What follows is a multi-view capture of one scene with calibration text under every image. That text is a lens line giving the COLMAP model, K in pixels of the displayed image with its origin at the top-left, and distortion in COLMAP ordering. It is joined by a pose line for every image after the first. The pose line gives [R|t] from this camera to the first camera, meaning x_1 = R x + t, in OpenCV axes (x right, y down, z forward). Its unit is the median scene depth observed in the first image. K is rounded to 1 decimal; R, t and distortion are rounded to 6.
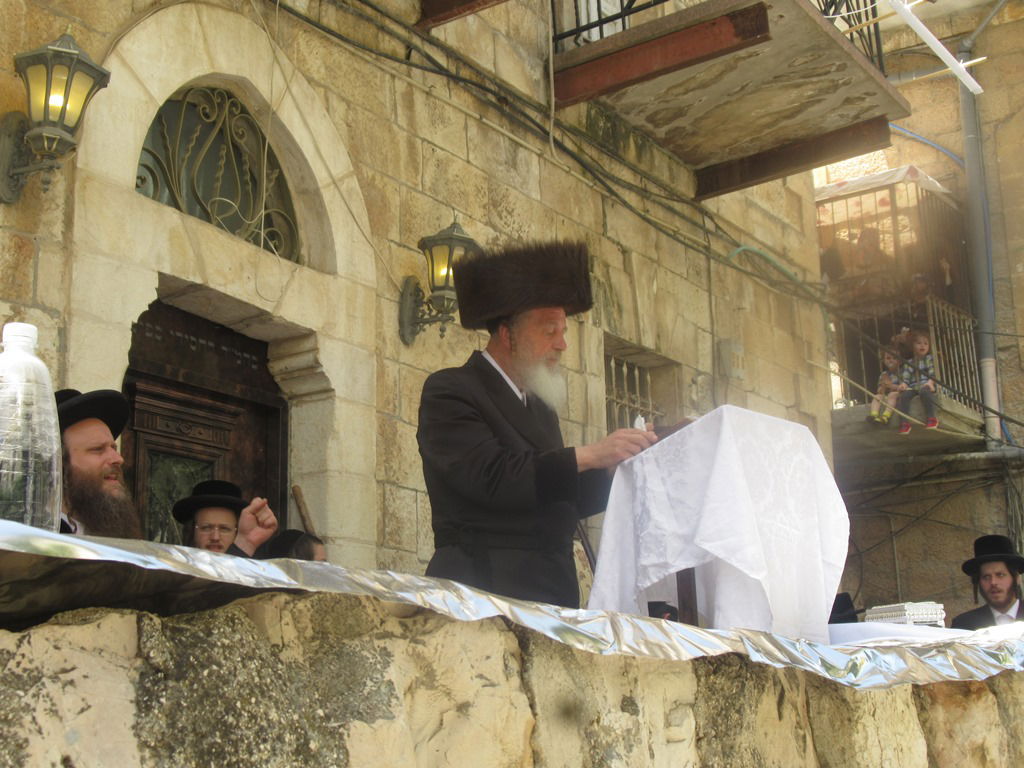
lens RADIAL K [[1537.9, 0, 512.0], [0, 1537.9, 384.0], [0, 0, 1]] dist [-0.019705, -0.073780]
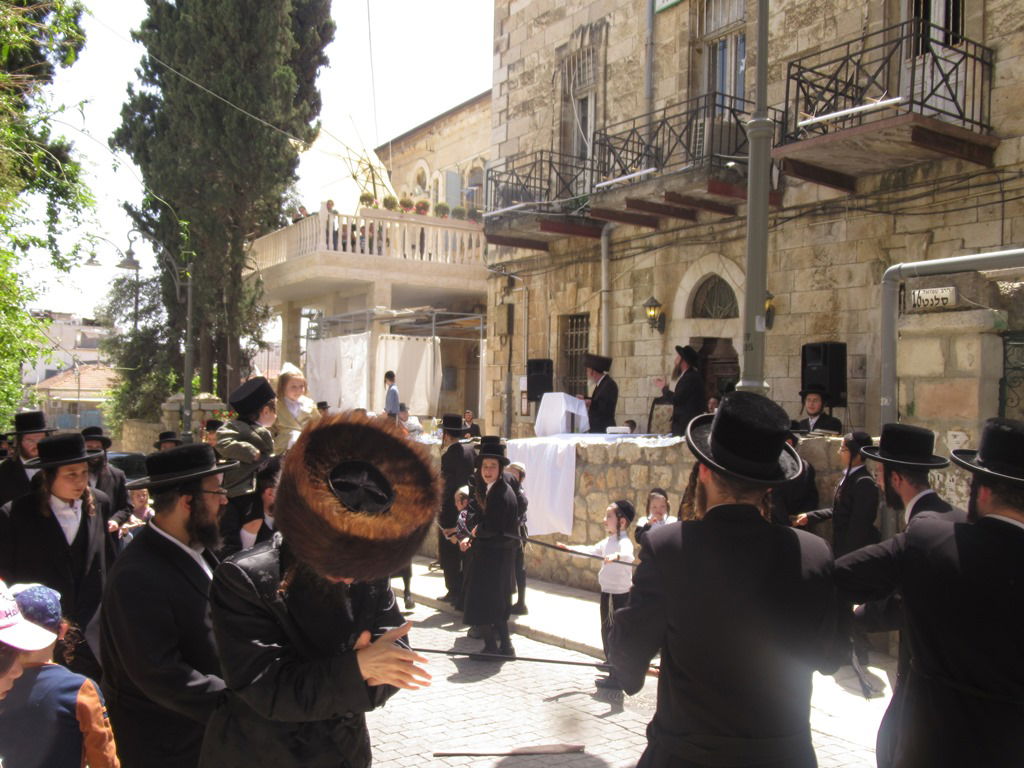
lens RADIAL K [[986.3, 0, 512.0], [0, 986.3, 384.0], [0, 0, 1]] dist [0.011565, 0.003642]
pose [[-0.421517, -0.007750, -0.906787, 1.779021], [0.185674, 0.978040, -0.094669, 0.157815], [0.887608, -0.208272, -0.410822, 1.257573]]
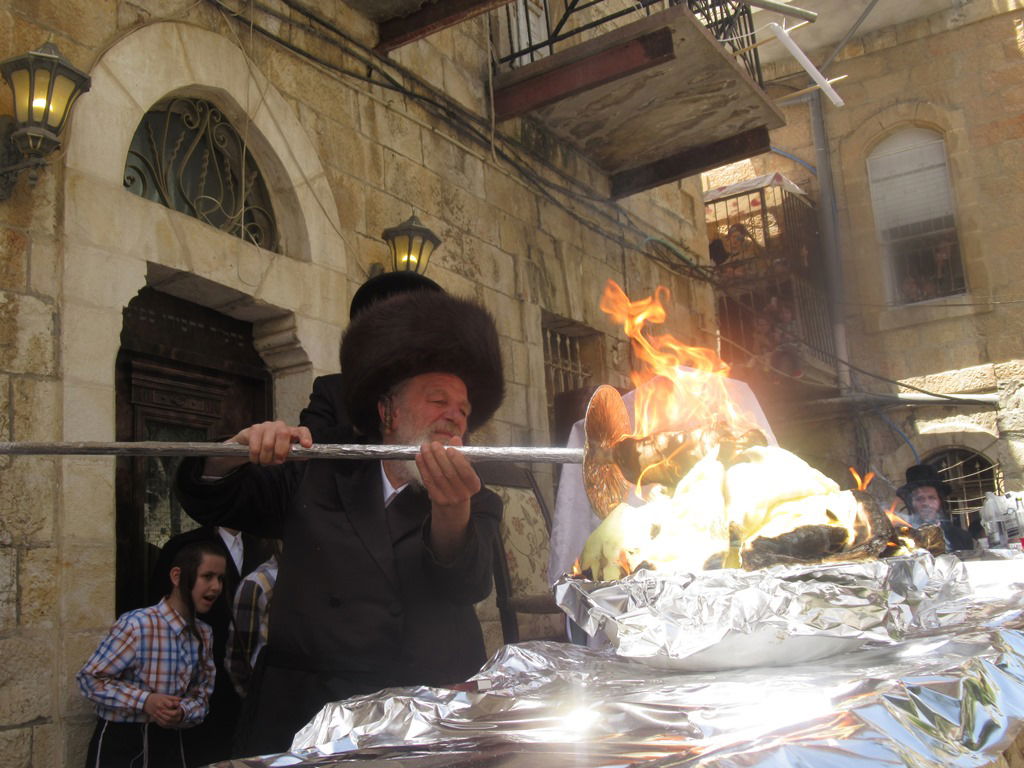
lens RADIAL K [[1145.5, 0, 511.4], [0, 1145.5, 381.2], [0, 0, 1]] dist [-0.034479, 0.001161]
pose [[0.998673, -0.029115, 0.042491, -0.003339], [0.028146, 0.999334, 0.023226, 0.001614], [-0.043139, -0.021999, 0.998827, 0.125282]]
